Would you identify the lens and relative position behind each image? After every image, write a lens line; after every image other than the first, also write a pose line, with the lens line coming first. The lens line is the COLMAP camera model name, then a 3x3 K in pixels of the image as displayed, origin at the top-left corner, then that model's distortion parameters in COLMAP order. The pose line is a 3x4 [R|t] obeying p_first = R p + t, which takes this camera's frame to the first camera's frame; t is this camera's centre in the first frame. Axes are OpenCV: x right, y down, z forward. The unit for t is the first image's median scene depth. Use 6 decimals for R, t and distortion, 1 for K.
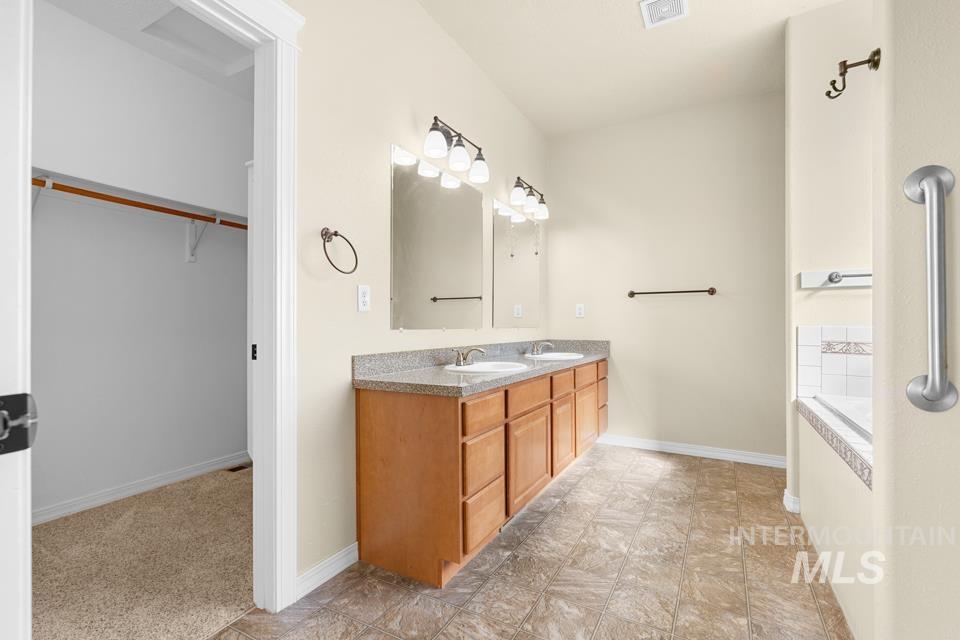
lens RADIAL K [[434.2, 0, 486.6], [0, 434.2, 318.4], [0, 0, 1]] dist [0.006039, -0.004076]
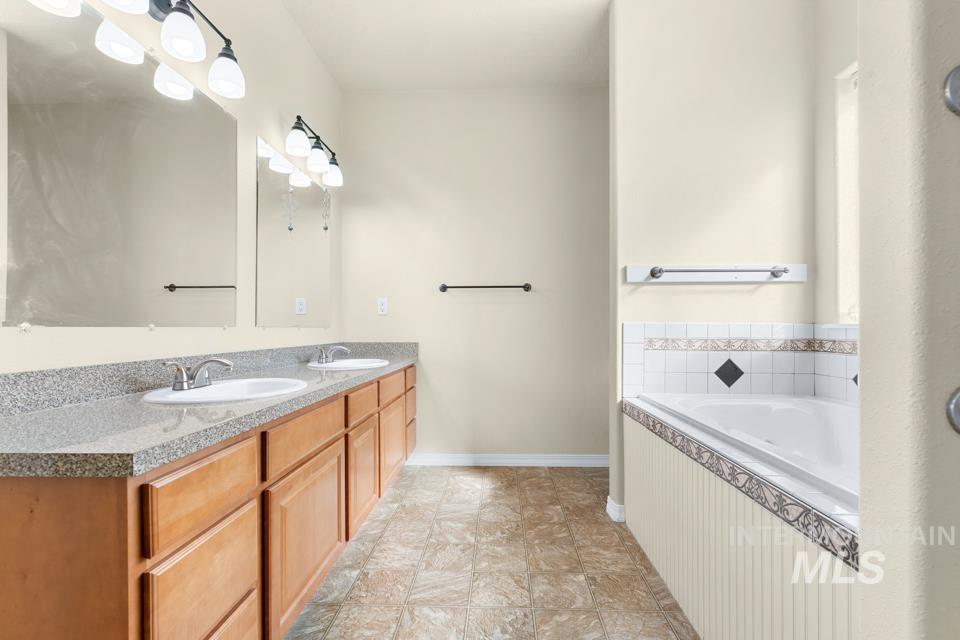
lens RADIAL K [[434.2, 0, 497.4], [0, 434.2, 322.2], [0, 0, 1]] dist [0.006039, -0.004076]
pose [[0.884889, 0.002132, 0.465797, 0.040452], [-0.003852, 0.999989, 0.002740, 0.014958], [-0.465786, -0.004219, 0.884888, 0.285805]]
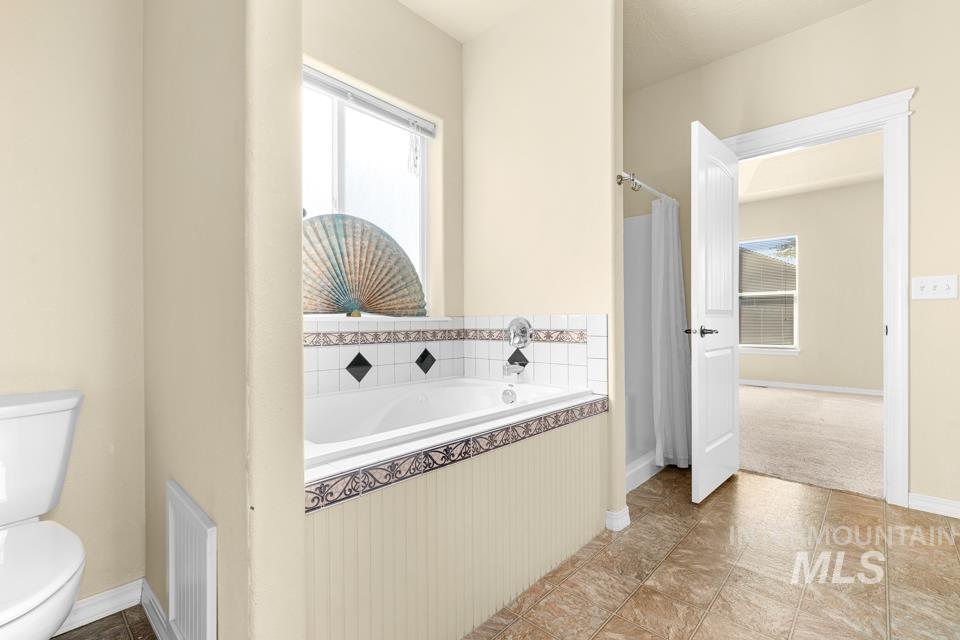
lens RADIAL K [[434.2, 0, 479.7], [0, 434.2, 317.9], [0, 0, 1]] dist [0.006039, -0.004076]
pose [[-0.971366, 0.002148, 0.237580, 0.439108], [-0.001980, 0.999851, -0.017135, 0.031302], [-0.237582, -0.017115, -0.971217, 1.285780]]
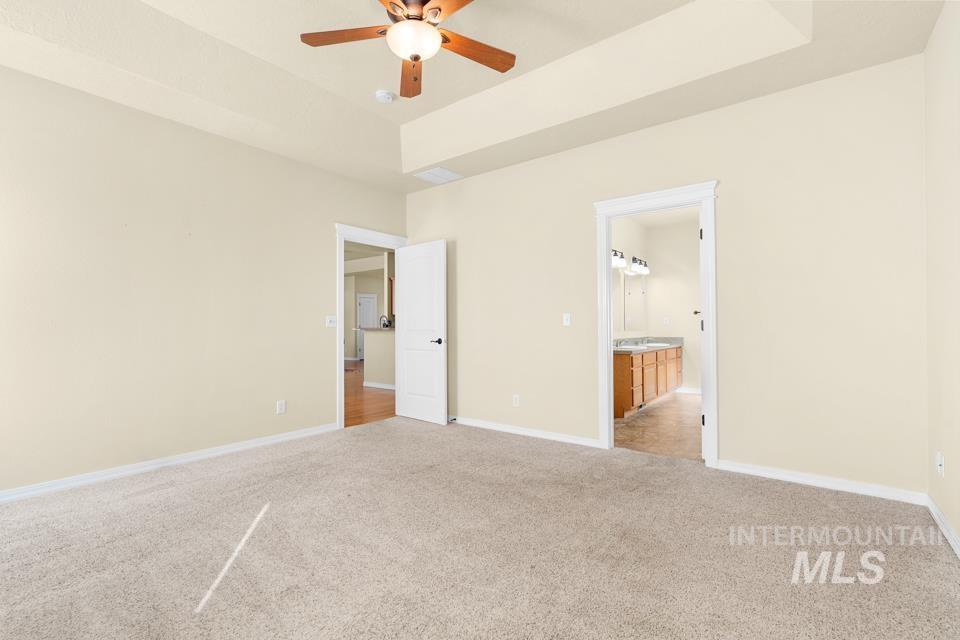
lens RADIAL K [[434.2, 0, 486.6], [0, 434.2, 322.1], [0, 0, 1]] dist [0.006039, -0.004076]
pose [[0.987475, -0.011700, -0.157340, -0.414268], [0.013054, 0.999886, 0.007579, -0.063051], [0.157234, -0.009538, 0.987515, -1.571182]]
